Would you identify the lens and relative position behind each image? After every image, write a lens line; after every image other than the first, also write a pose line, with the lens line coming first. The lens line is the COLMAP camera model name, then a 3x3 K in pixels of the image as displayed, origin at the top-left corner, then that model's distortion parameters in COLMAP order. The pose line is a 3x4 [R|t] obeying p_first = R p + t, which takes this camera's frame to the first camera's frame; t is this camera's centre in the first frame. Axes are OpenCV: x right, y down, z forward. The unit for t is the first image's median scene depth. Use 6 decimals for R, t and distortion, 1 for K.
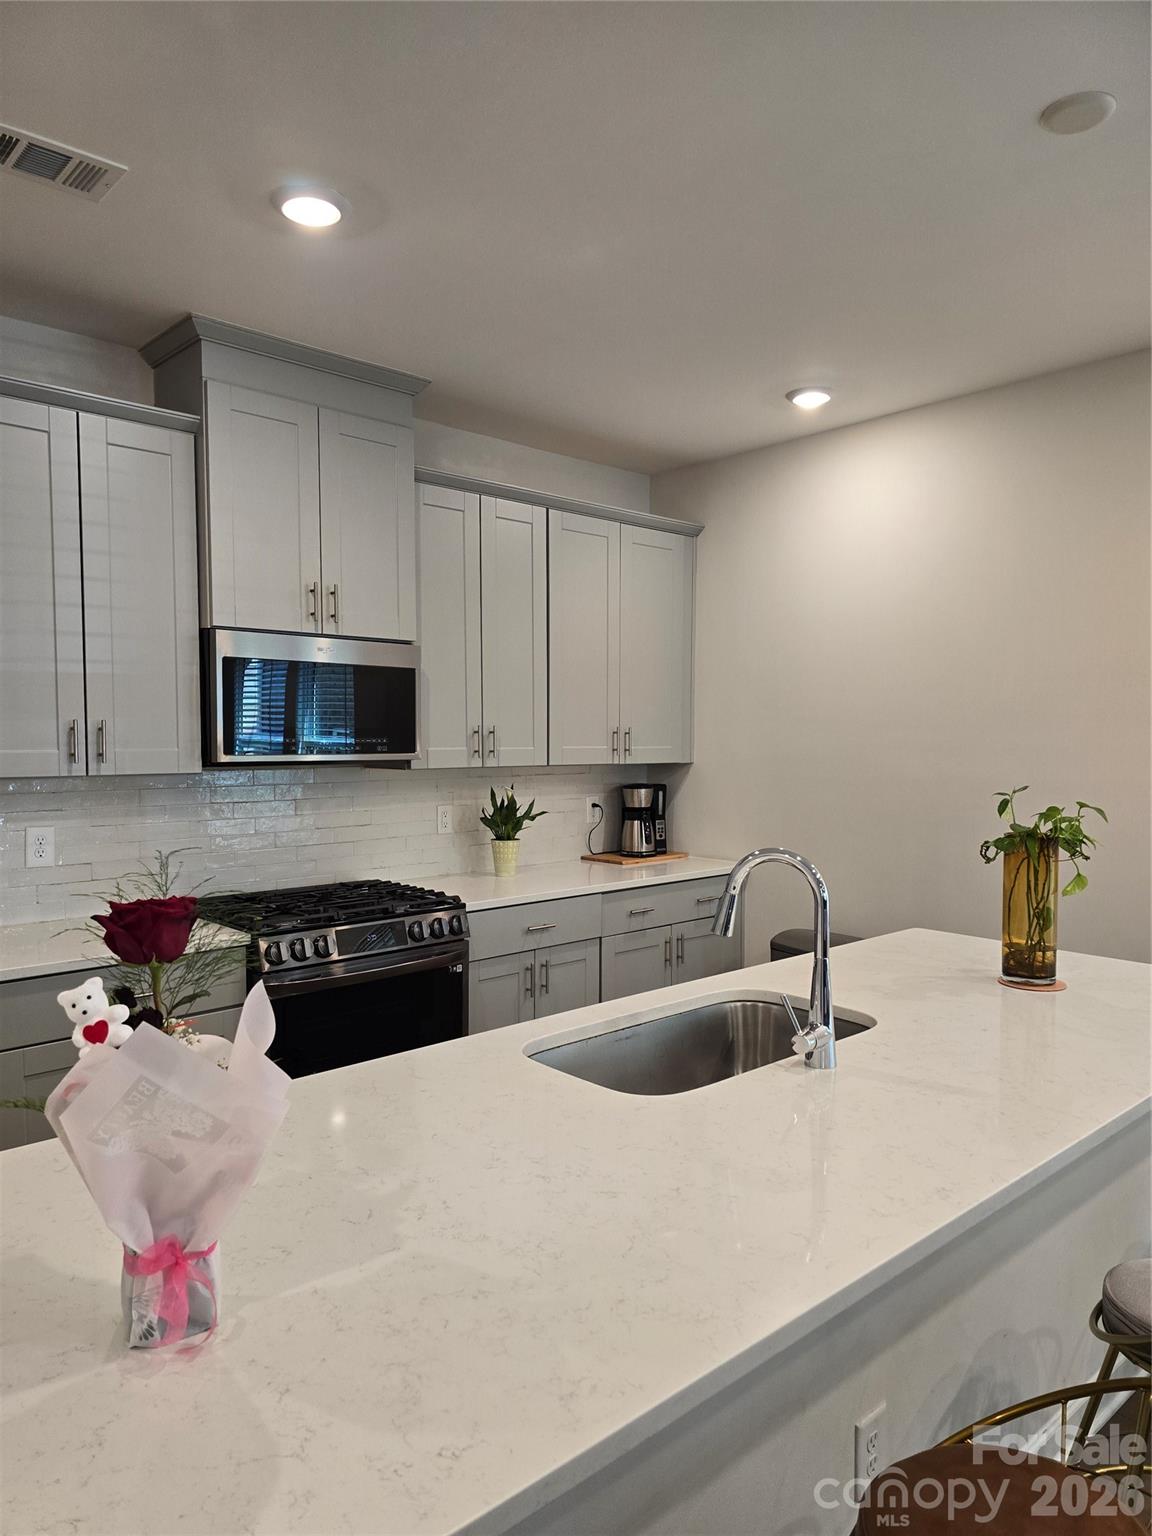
lens RADIAL K [[1024.5, 0, 578.6], [0, 1024.5, 787.0], [0, 0, 1]] dist [0.077125, -0.072152]
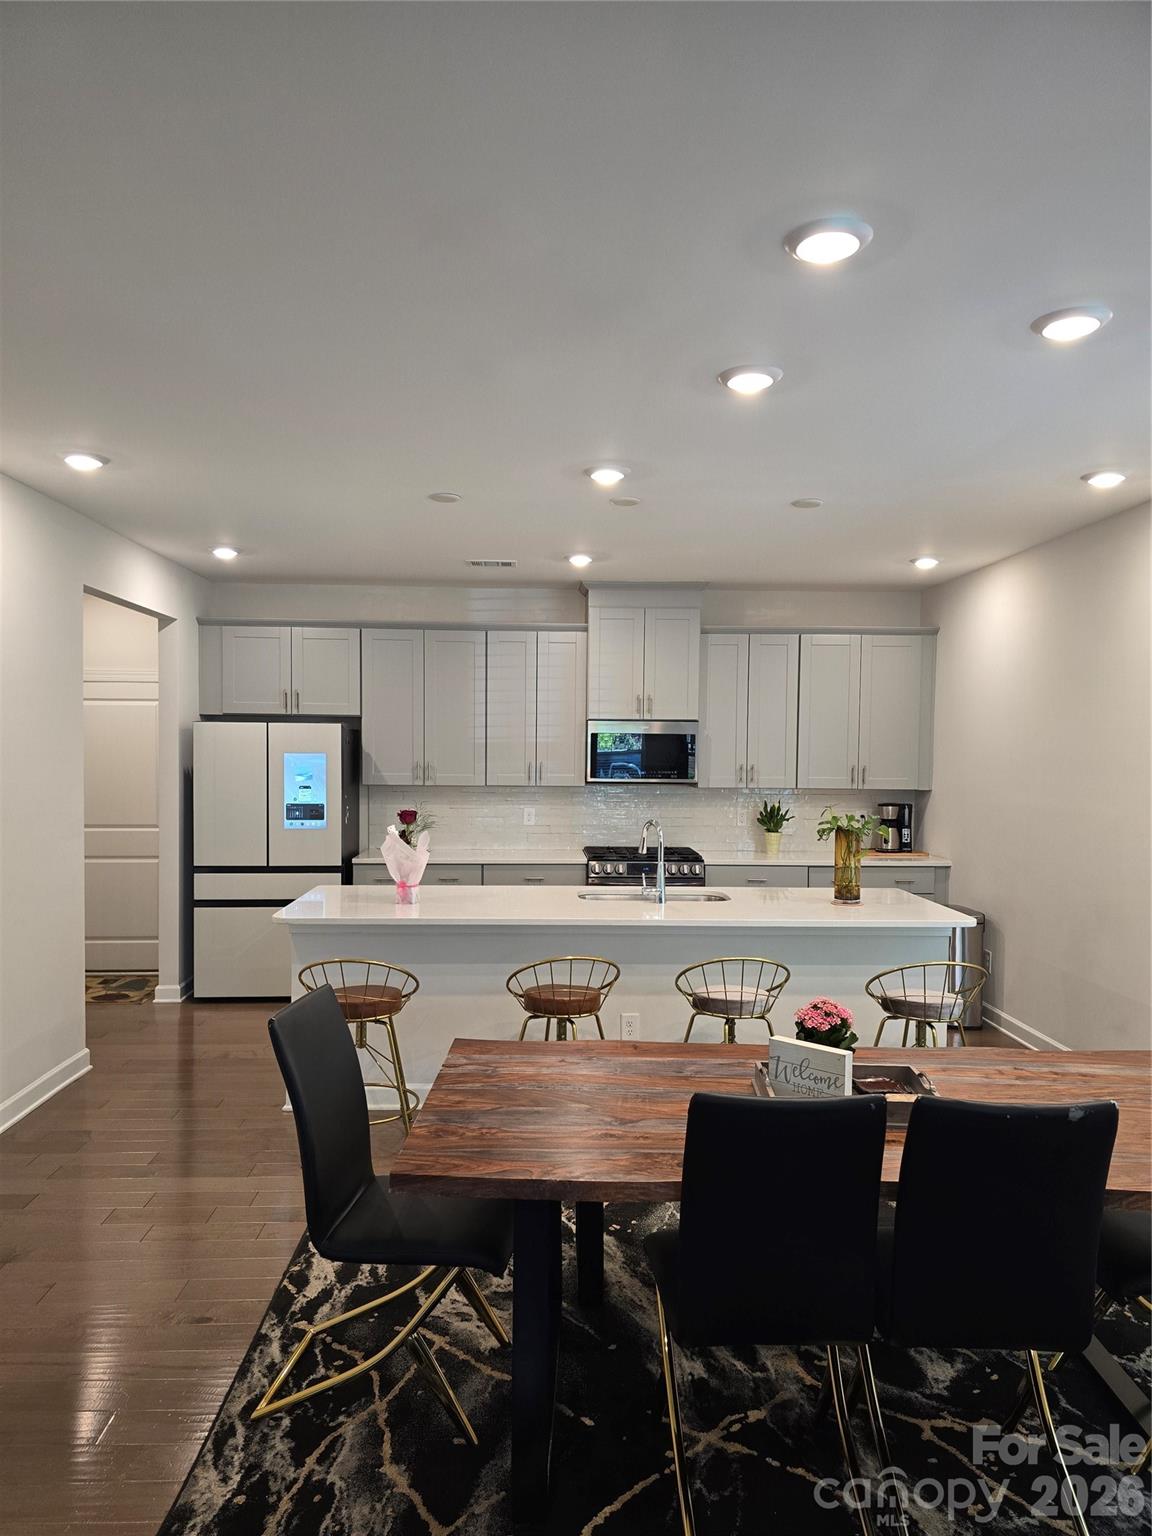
lens RADIAL K [[1024.5, 0, 572.1], [0, 1024.5, 789.8], [0, 0, 1]] dist [0.077125, -0.072152]
pose [[0.762792, 0.031773, -0.645863, 0.883547], [-0.042005, 0.999117, -0.000459, -0.003233], [0.645278, 0.027480, 0.763453, -0.575466]]
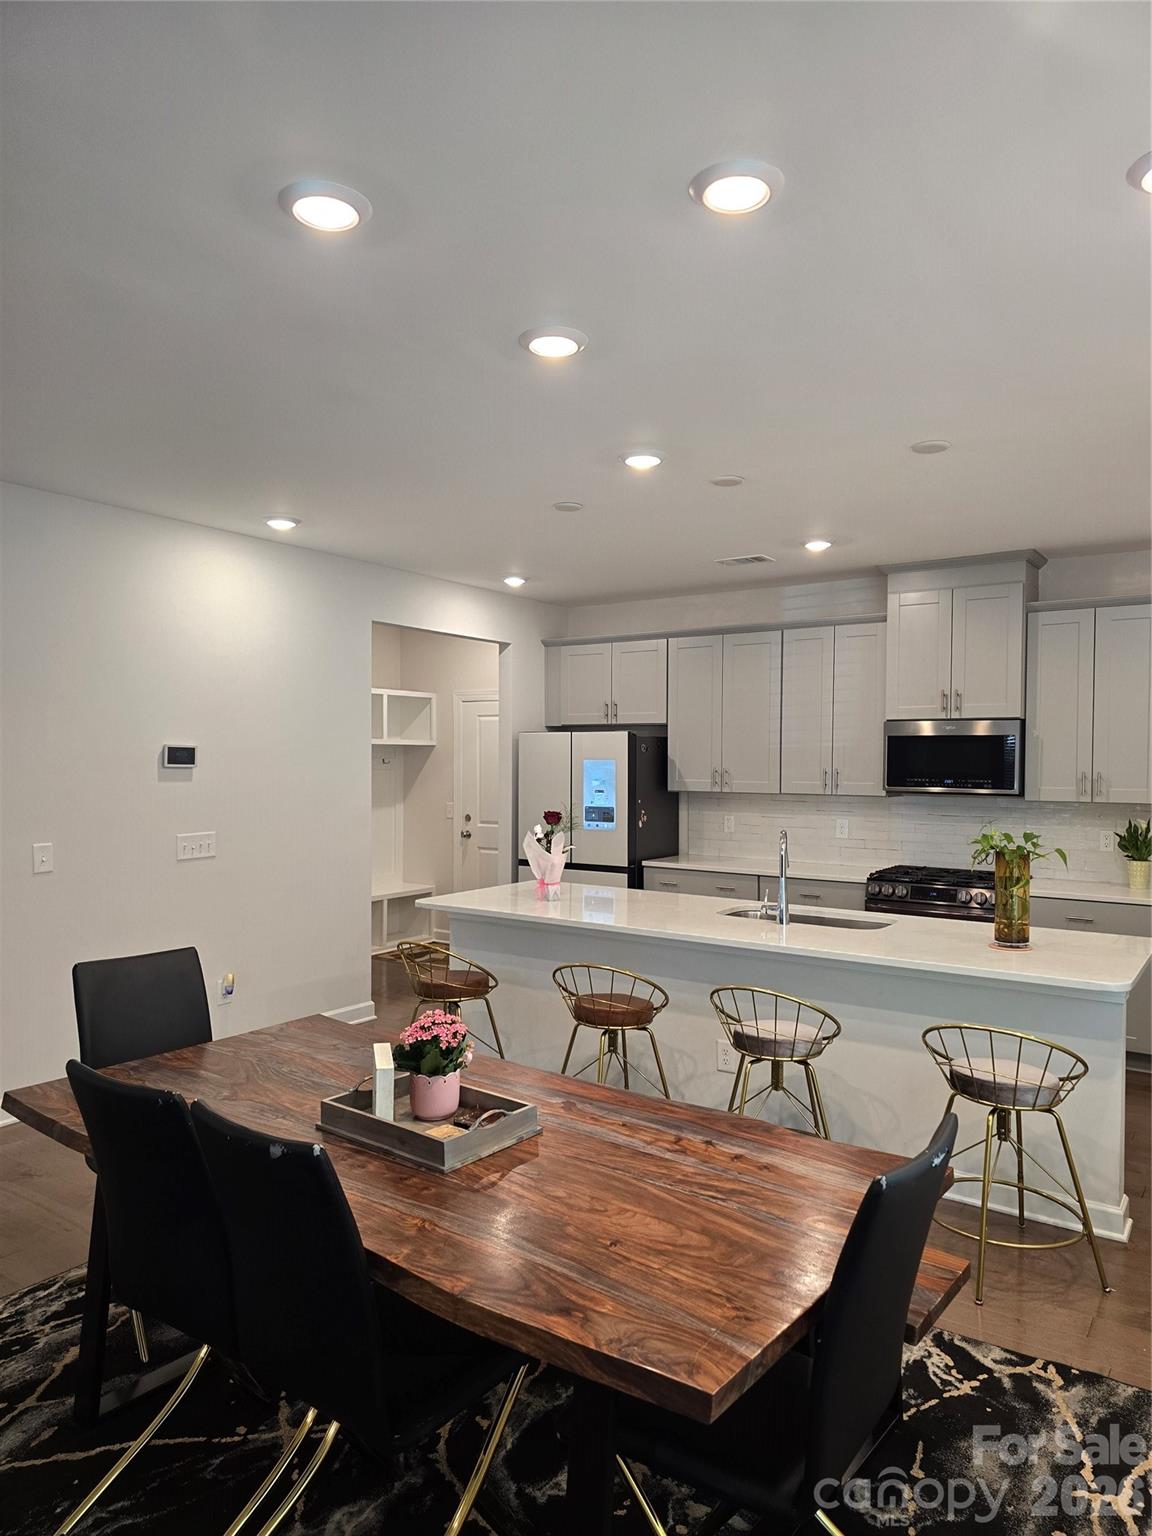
lens RADIAL K [[1024.5, 0, 582.4], [0, 1024.5, 789.8], [0, 0, 1]] dist [0.077125, -0.072152]
pose [[0.234265, 0.030337, -0.971699, 1.206429], [-0.056931, 0.998226, 0.017440, -0.023338], [0.970504, 0.051235, 0.235576, 0.003121]]
